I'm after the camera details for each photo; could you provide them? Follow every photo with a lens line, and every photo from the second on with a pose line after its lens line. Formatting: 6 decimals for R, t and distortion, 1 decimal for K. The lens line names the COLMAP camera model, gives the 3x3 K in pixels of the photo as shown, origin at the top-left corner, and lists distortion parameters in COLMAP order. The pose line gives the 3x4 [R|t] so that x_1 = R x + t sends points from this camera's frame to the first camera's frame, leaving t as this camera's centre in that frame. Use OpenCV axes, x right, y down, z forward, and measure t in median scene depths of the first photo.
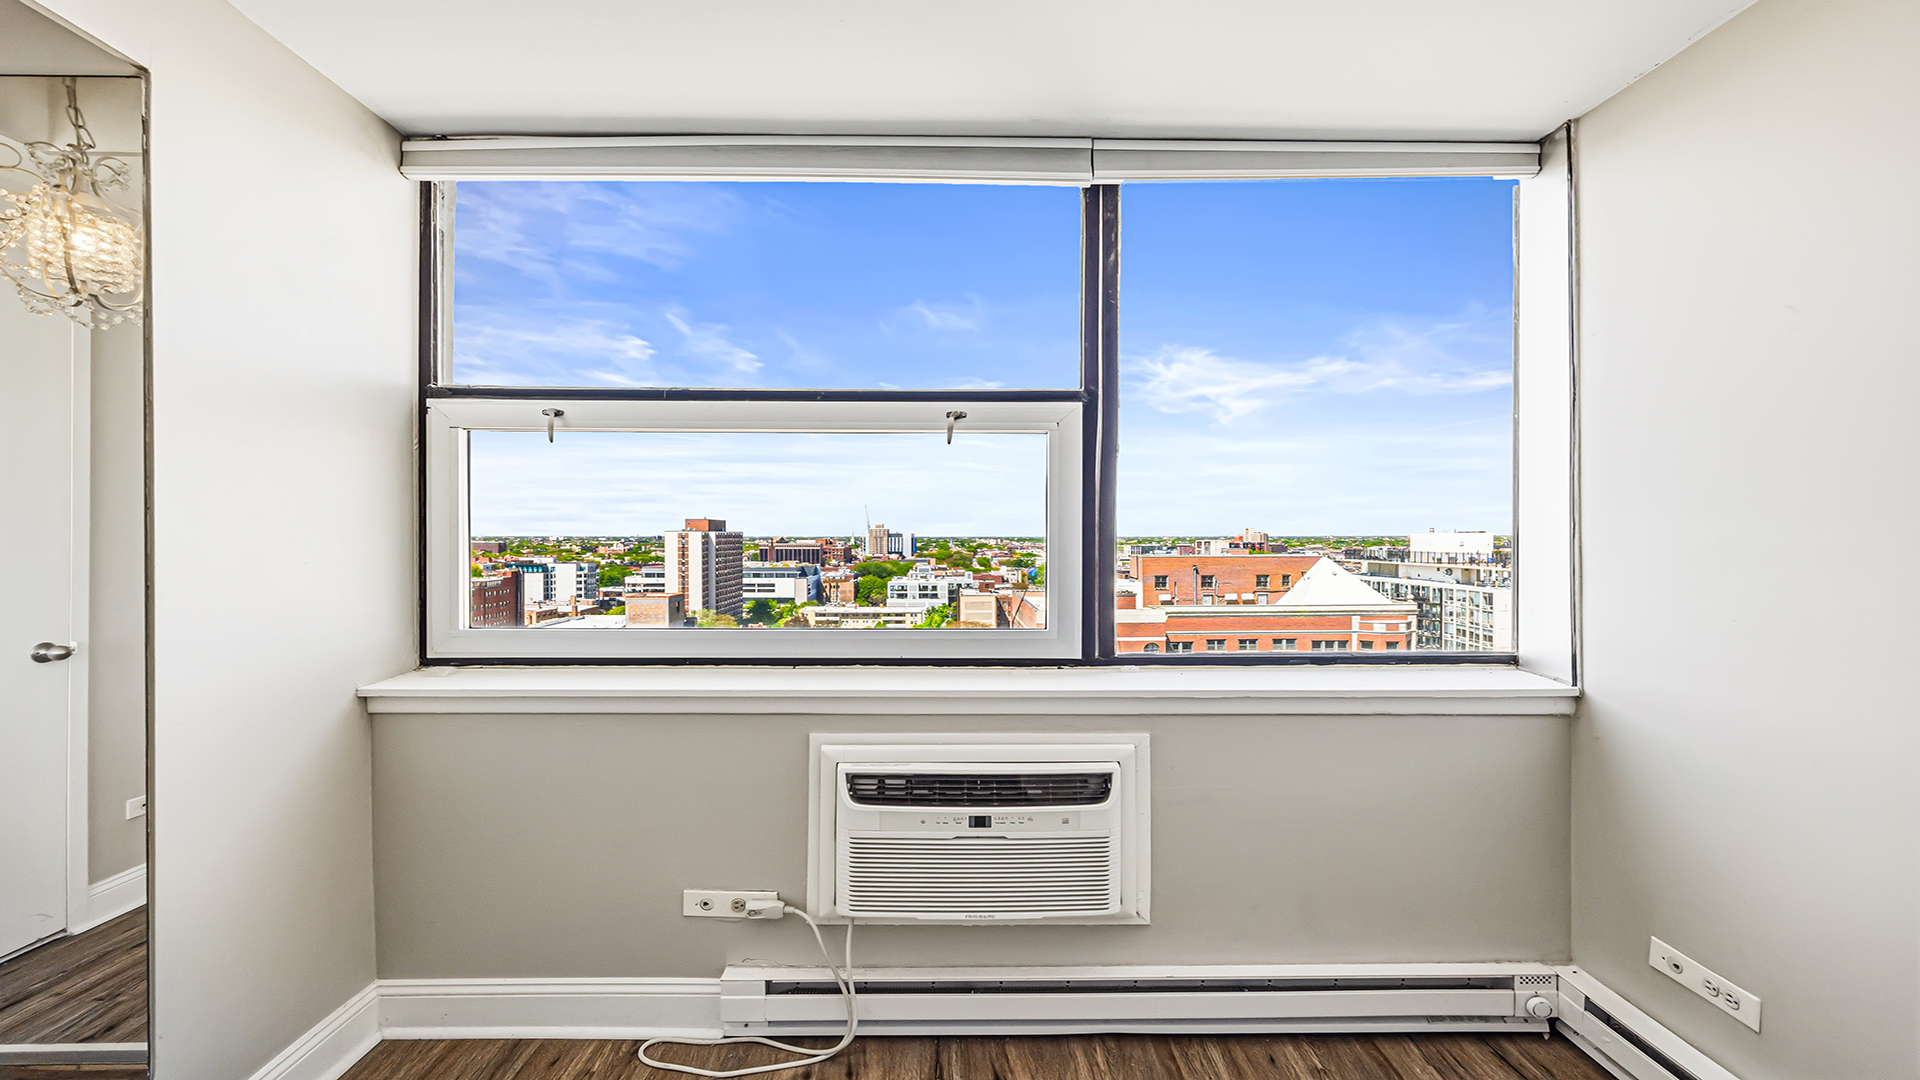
lens RADIAL K [[772.3, 0, 960.0], [0, 772.3, 540.0], [0, 0, 1]] dist [0.000916, 0.000044]
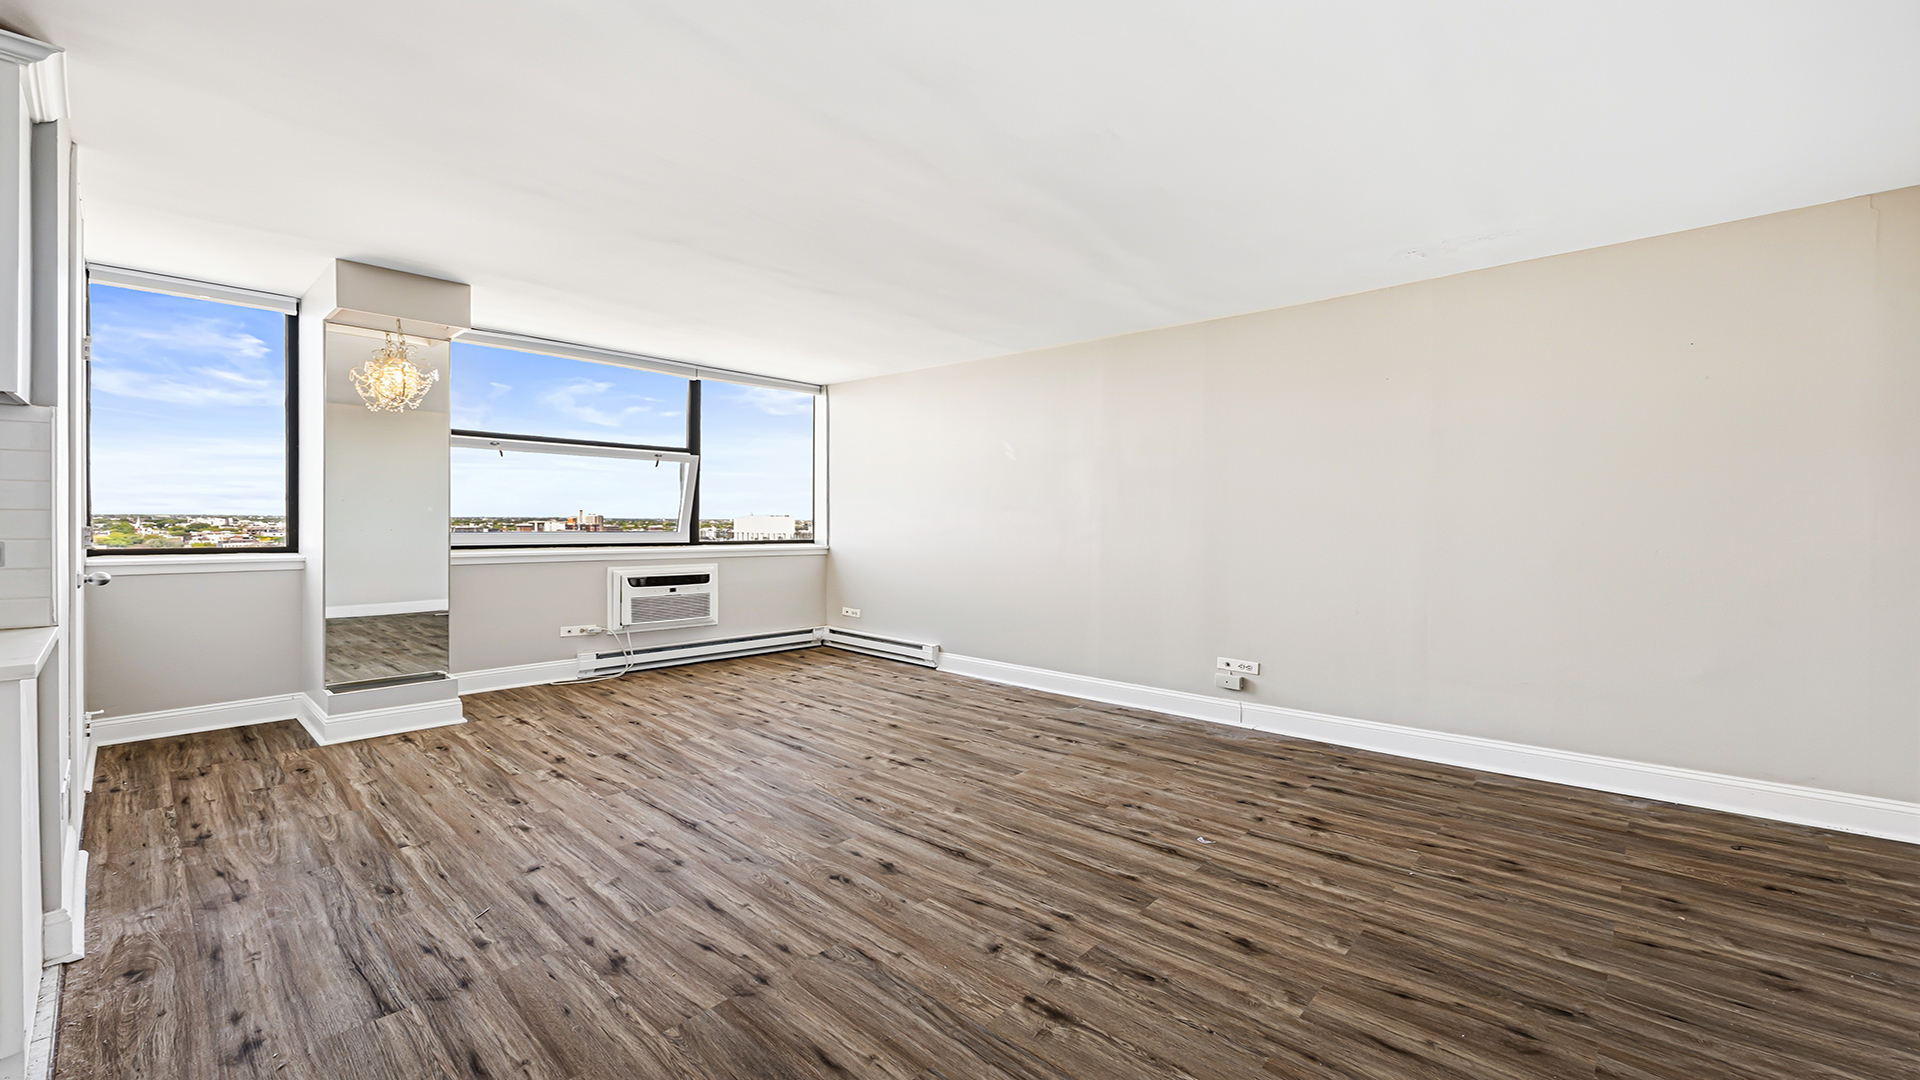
lens RADIAL K [[772.3, 0, 960.0], [0, 772.3, 540.0], [0, 0, 1]] dist [0.000916, 0.000044]
pose [[0.687261, -0.011466, 0.726320, -0.685045], [-0.005463, 0.999766, 0.020953, 0.042998], [-0.726390, -0.018368, 0.687037, -0.944233]]
